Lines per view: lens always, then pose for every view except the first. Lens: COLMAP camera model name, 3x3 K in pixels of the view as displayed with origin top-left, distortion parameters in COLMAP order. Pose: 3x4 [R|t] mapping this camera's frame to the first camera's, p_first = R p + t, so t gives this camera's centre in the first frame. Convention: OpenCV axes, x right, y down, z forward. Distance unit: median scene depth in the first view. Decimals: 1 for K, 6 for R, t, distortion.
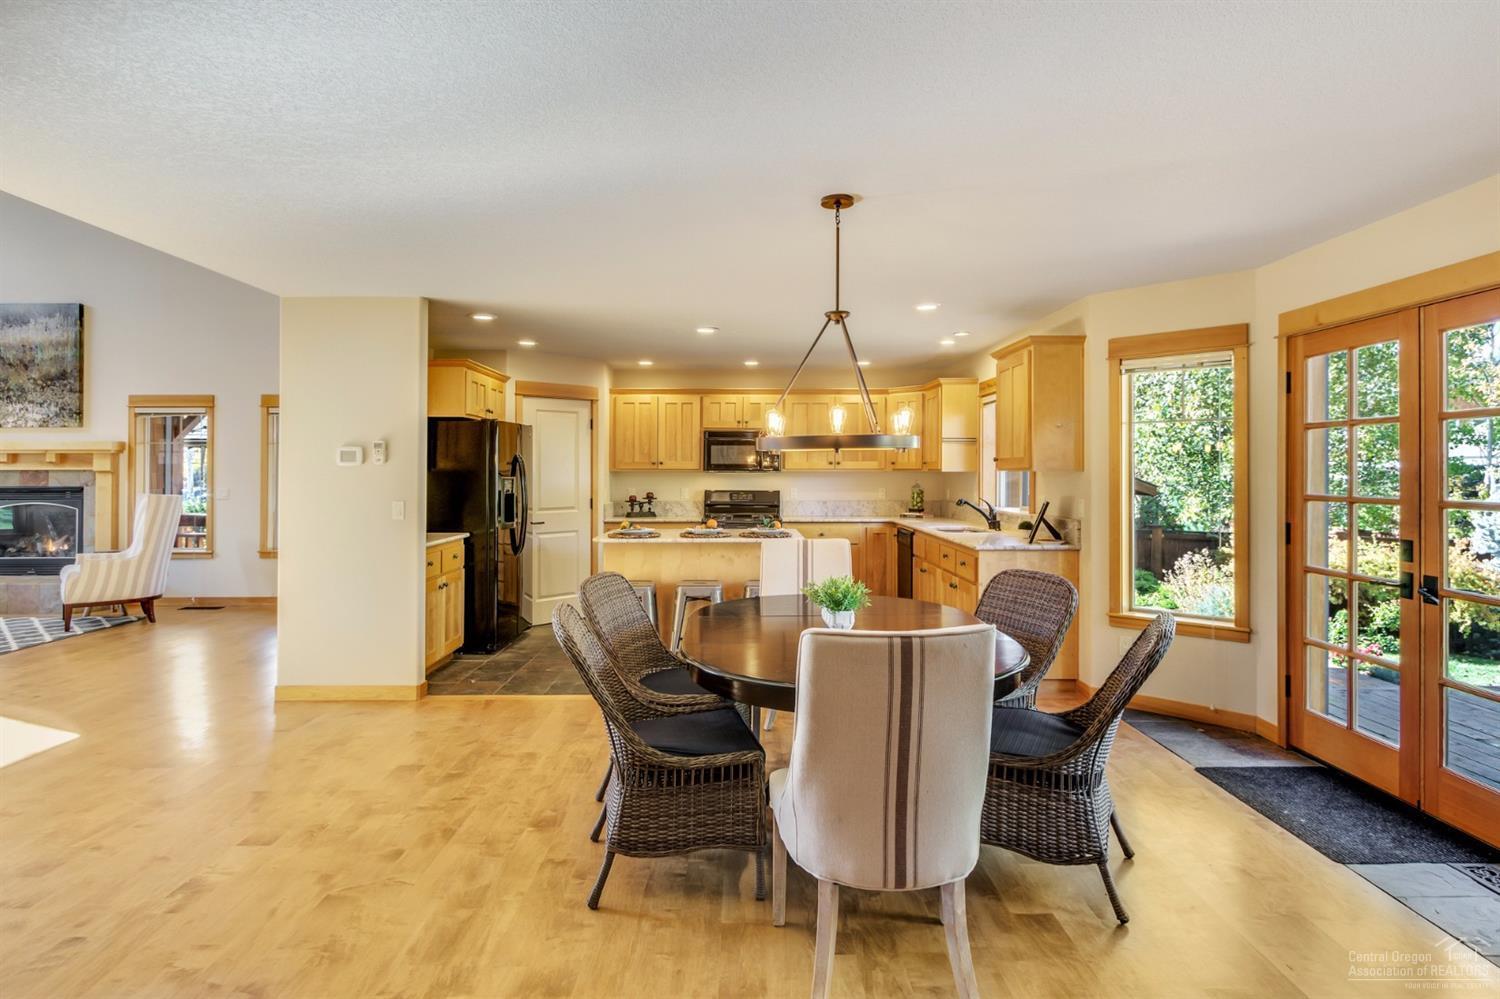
lens RADIAL K [[797.3, 0, 743.2], [0, 797.3, 468.7], [0, 0, 1]] dist [0.007199, -0.000201]
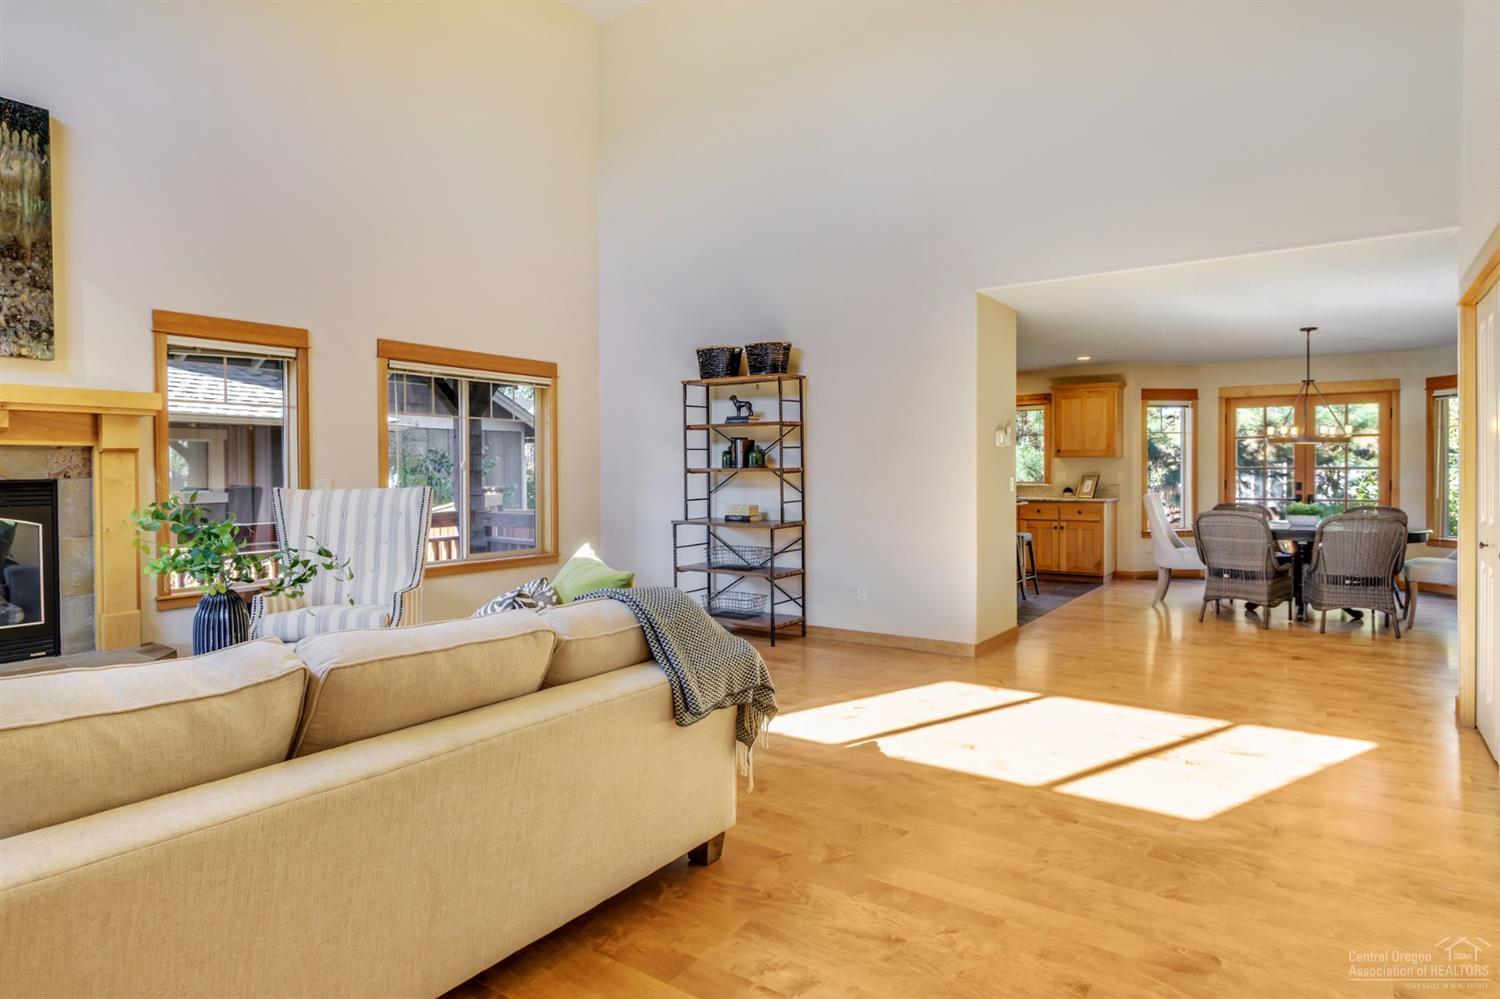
lens RADIAL K [[852.0, 0, 748.9], [0, 852.0, 477.1], [0, 0, 1]] dist [0.002131, -0.003054]
pose [[0.576639, -0.010062, 0.816937, -1.025246], [0.000395, 0.999927, 0.012037, 0.014954], [-0.816999, -0.006618, 0.576601, 0.343980]]
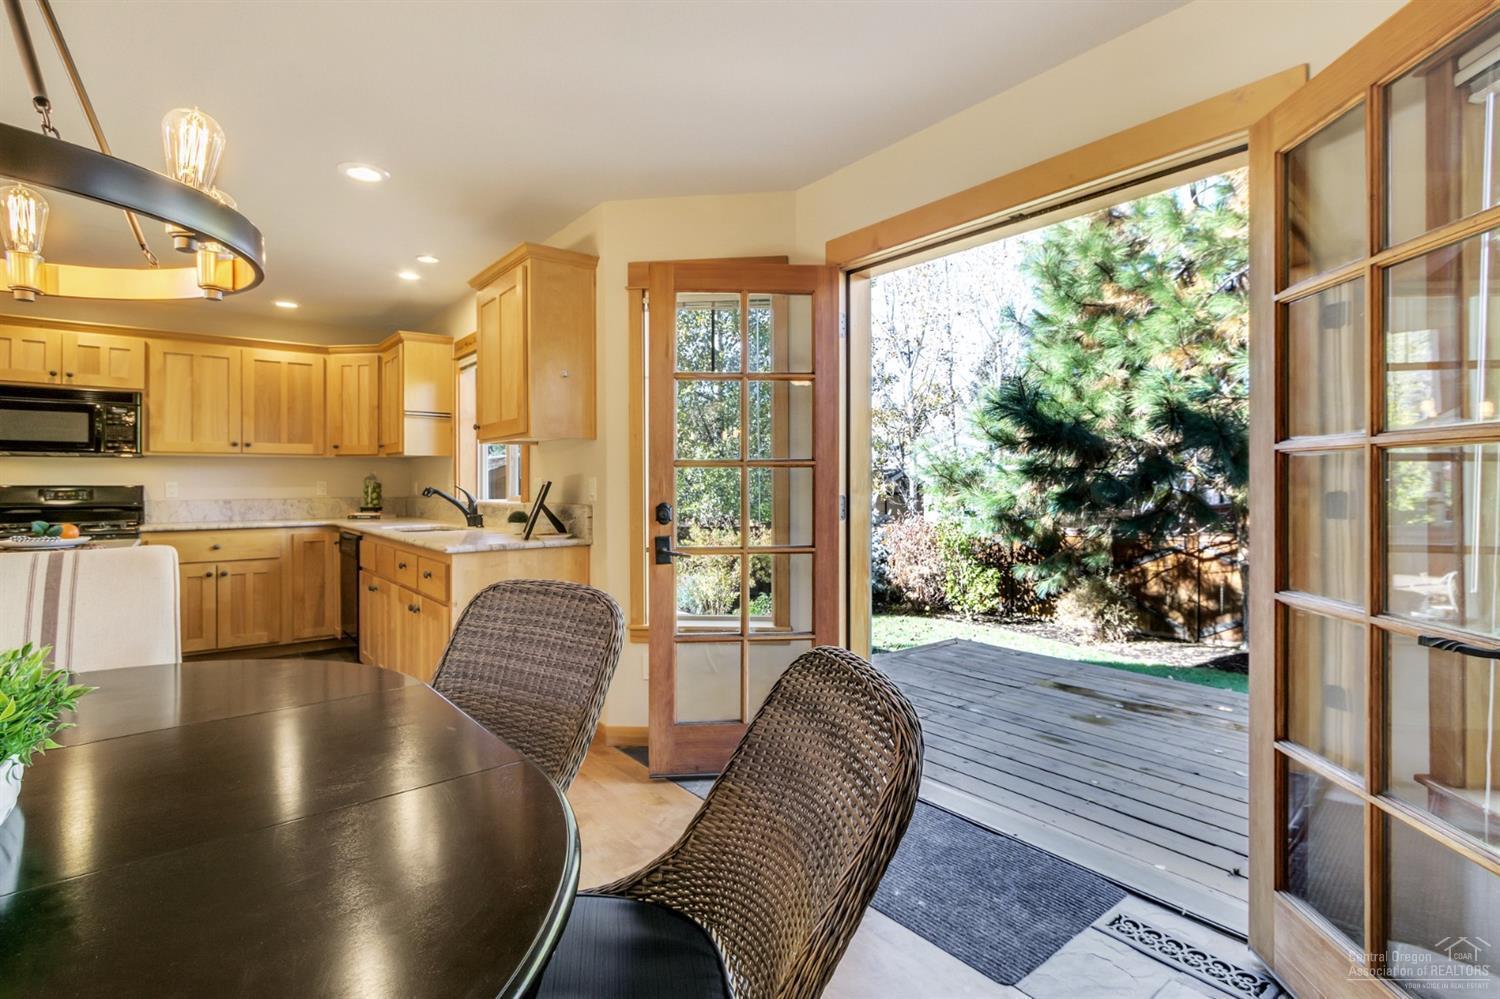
lens RADIAL K [[721.5, 0, 742.8], [0, 721.5, 480.1], [0, 0, 1]] dist [0.007434, -0.005454]
pose [[0.789138, -0.001999, 0.614213, 0.072063], [0.003096, 0.999995, -0.000723, 0.025986], [-0.614208, 0.002472, 0.789140, 0.230976]]
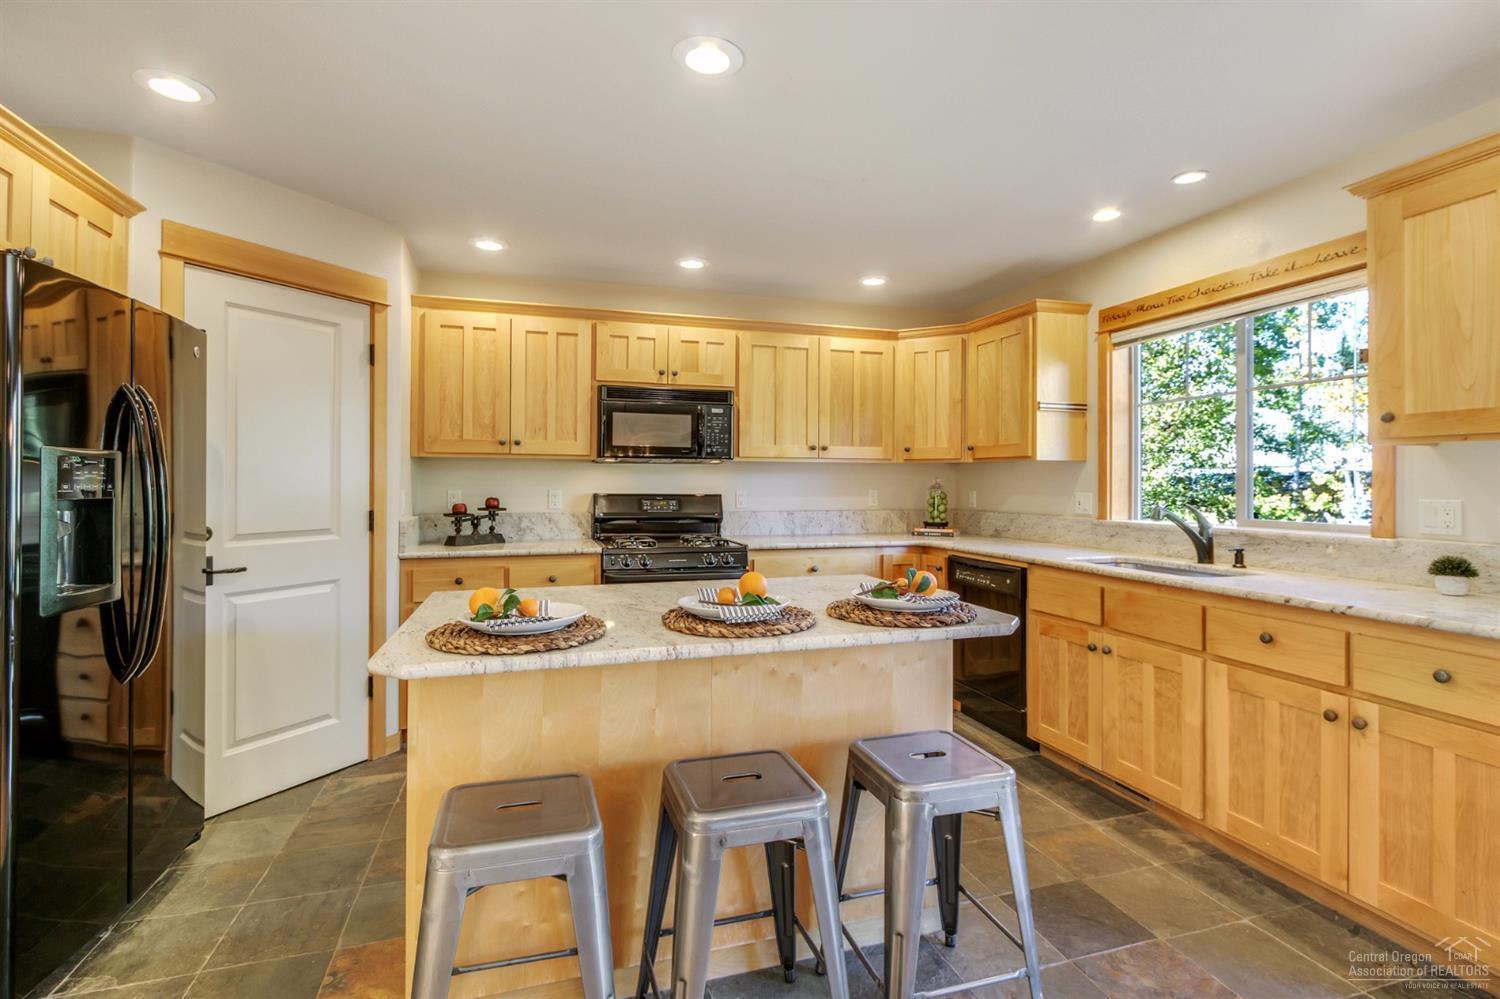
lens RADIAL K [[721.5, 0, 752.5], [0, 721.5, 480.6], [0, 0, 1]] dist [0.007434, -0.005454]
pose [[0.957035, 0.004135, 0.289942, -0.091749], [-0.004866, 0.999987, 0.001802, 0.016682], [-0.289930, -0.003136, 0.957043, 0.492173]]
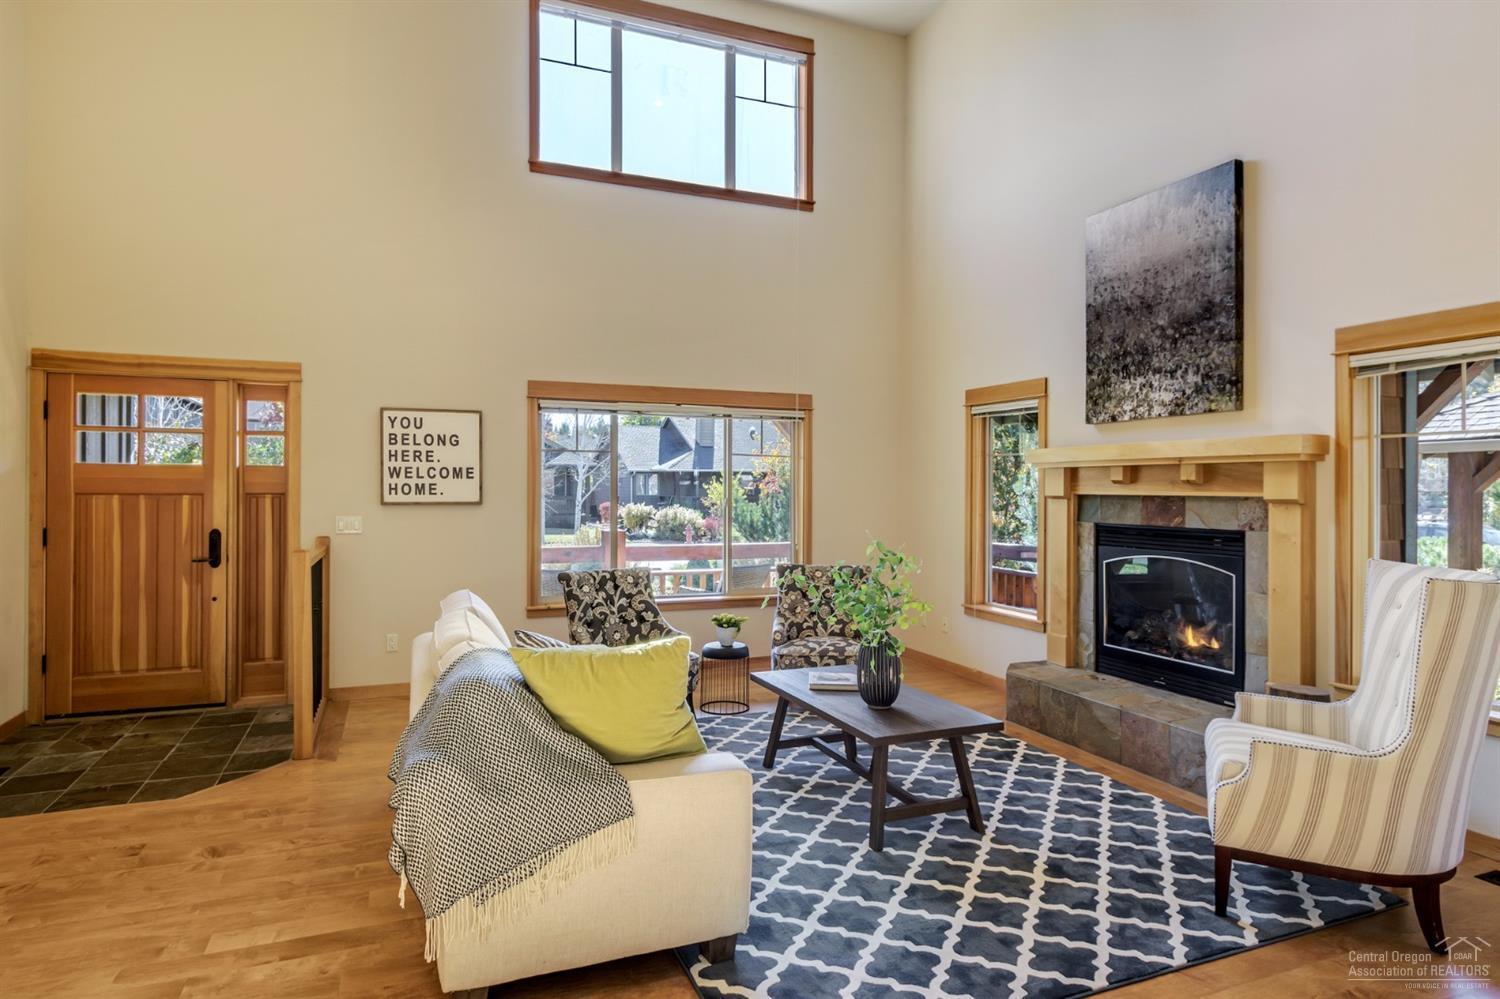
lens RADIAL K [[852.0, 0, 732.0], [0, 852.0, 476.8], [0, 0, 1]] dist [0.002131, -0.003054]
pose [[0.349905, -0.008844, -0.936743, -0.451915], [0.001889, 0.999960, -0.008735, -0.006855], [0.936783, 0.001287, 0.349908, 0.532190]]
